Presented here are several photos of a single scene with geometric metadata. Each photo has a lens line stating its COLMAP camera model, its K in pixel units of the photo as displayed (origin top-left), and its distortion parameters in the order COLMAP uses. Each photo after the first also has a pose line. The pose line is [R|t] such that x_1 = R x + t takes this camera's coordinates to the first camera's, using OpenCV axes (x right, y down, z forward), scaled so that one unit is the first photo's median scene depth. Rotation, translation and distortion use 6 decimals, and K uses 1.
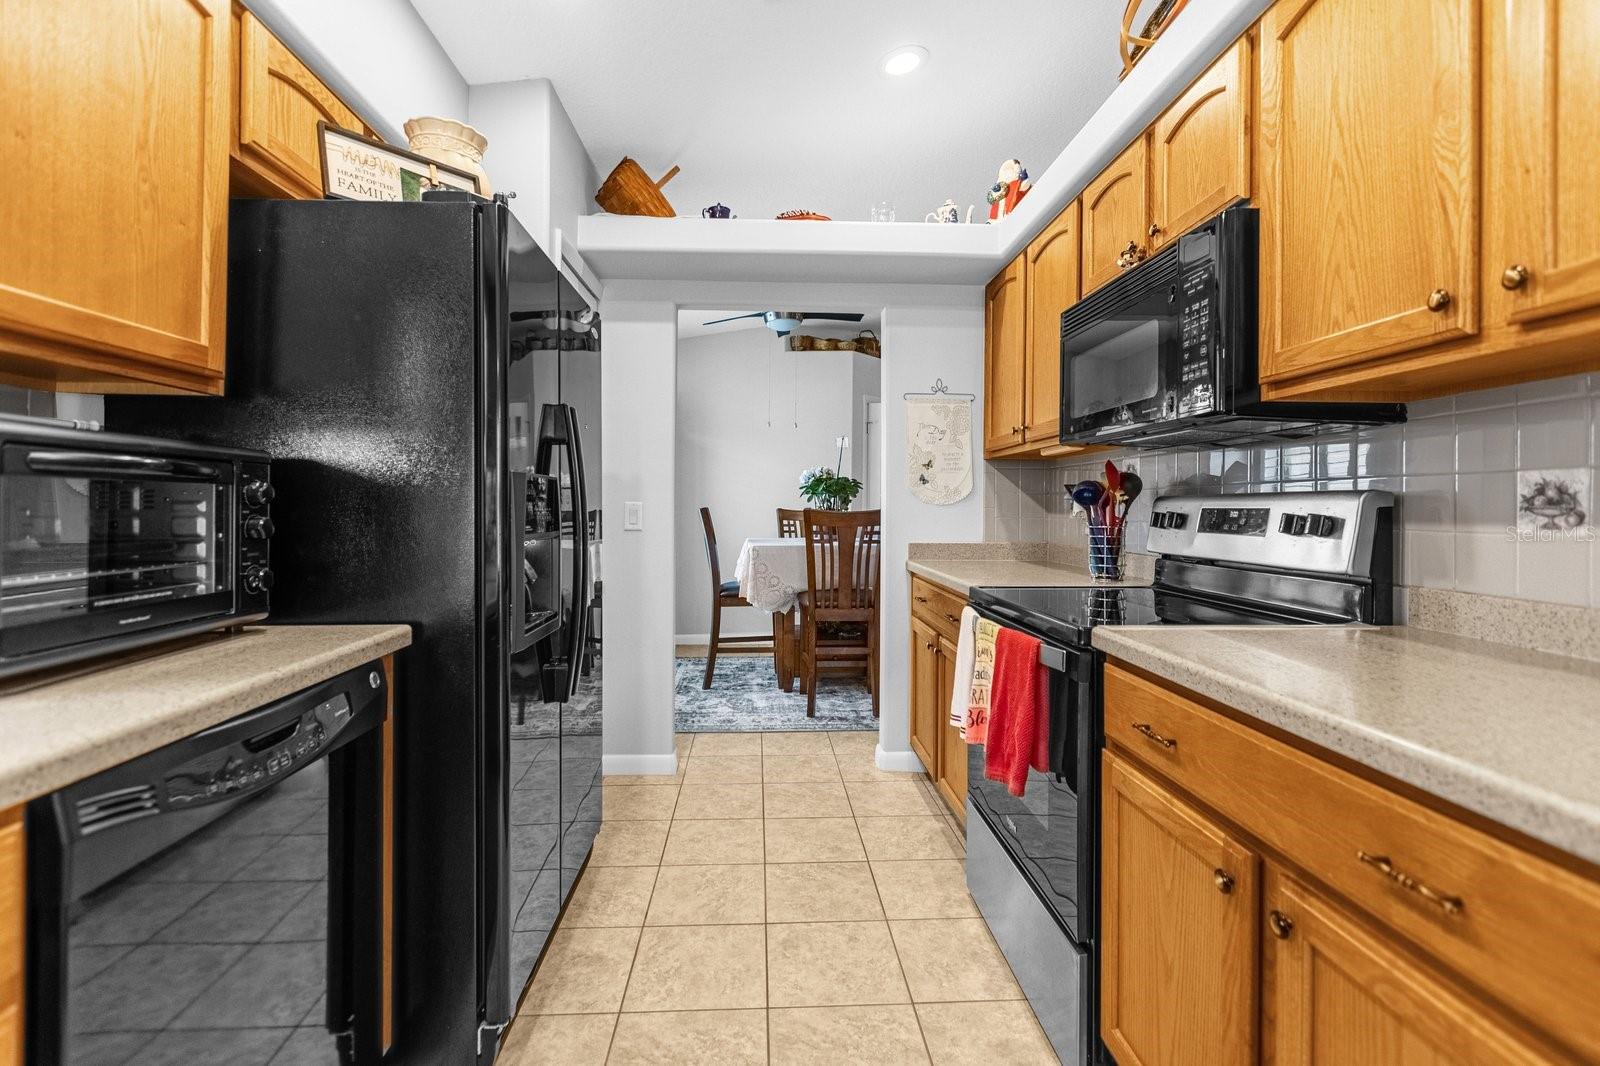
lens RADIAL K [[738.1, 0, 794.7], [0, 738.1, 513.4], [0, 0, 1]] dist [0.013013, -0.000129]
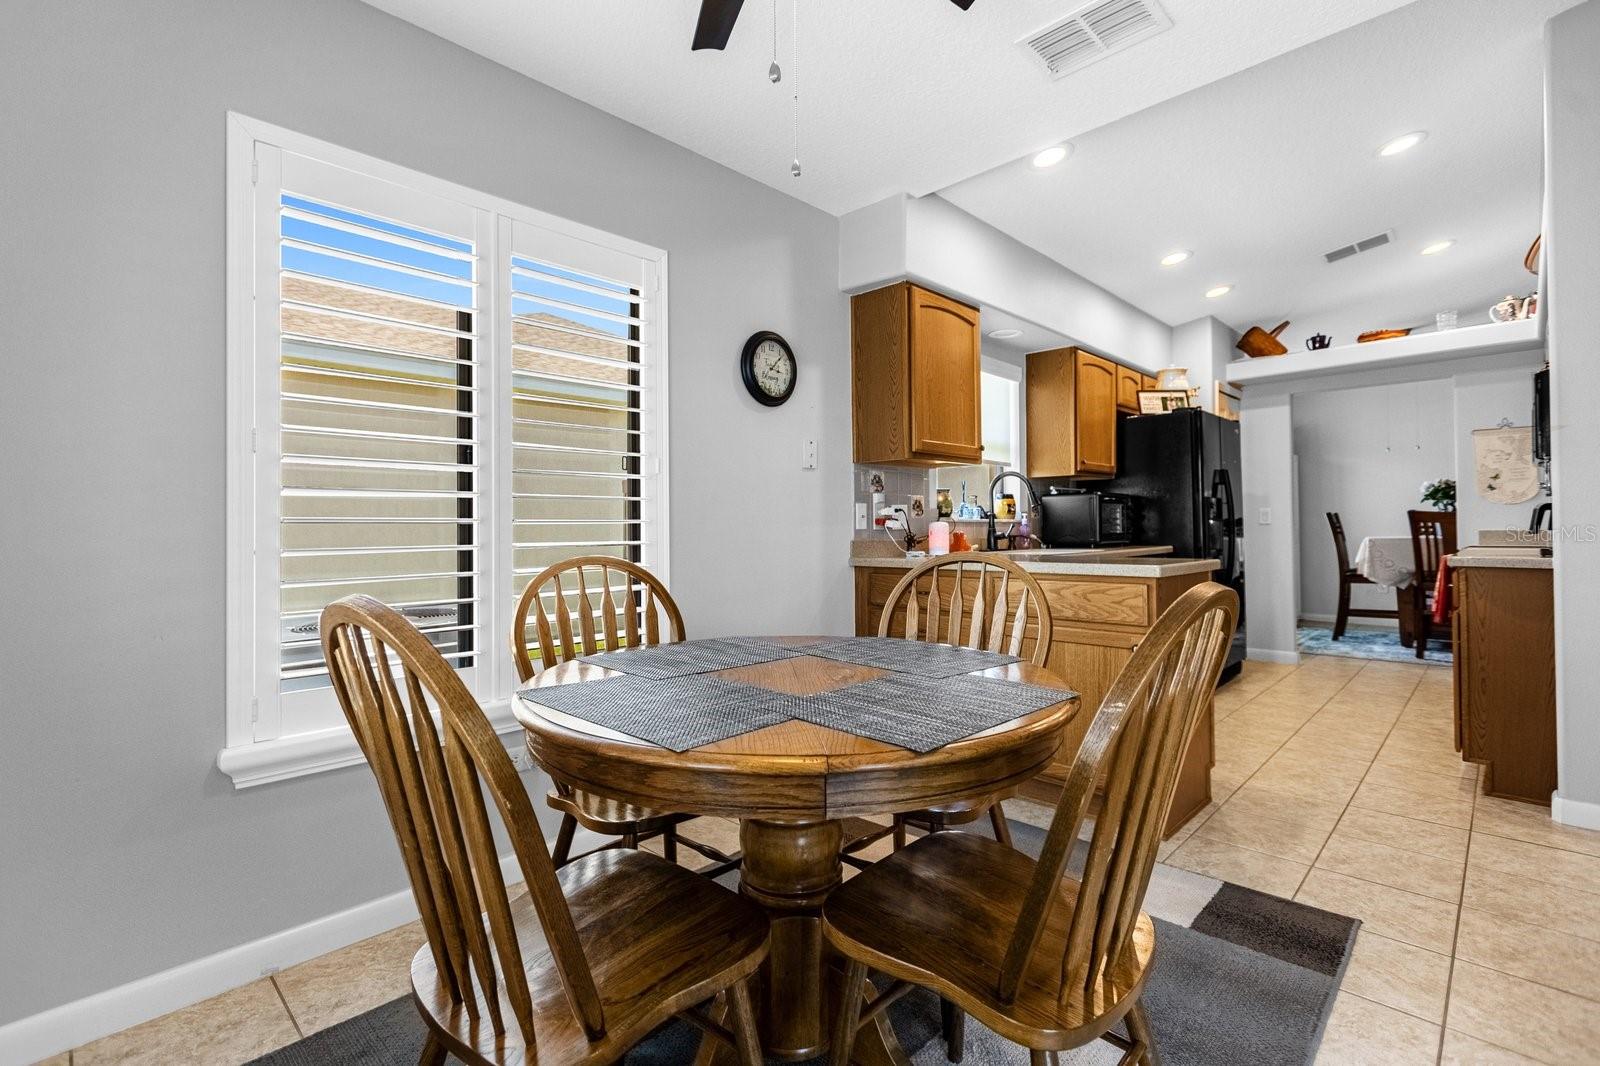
lens RADIAL K [[722.4, 0, 791.6], [0, 722.4, 511.7], [0, 0, 1]] dist [0.002232, 0.000428]
pose [[0.676711, -0.026994, -0.735754, 0.295903], [0.007095, 0.999520, -0.030147, 0.037585], [0.736215, 0.015181, 0.676578, -1.031405]]
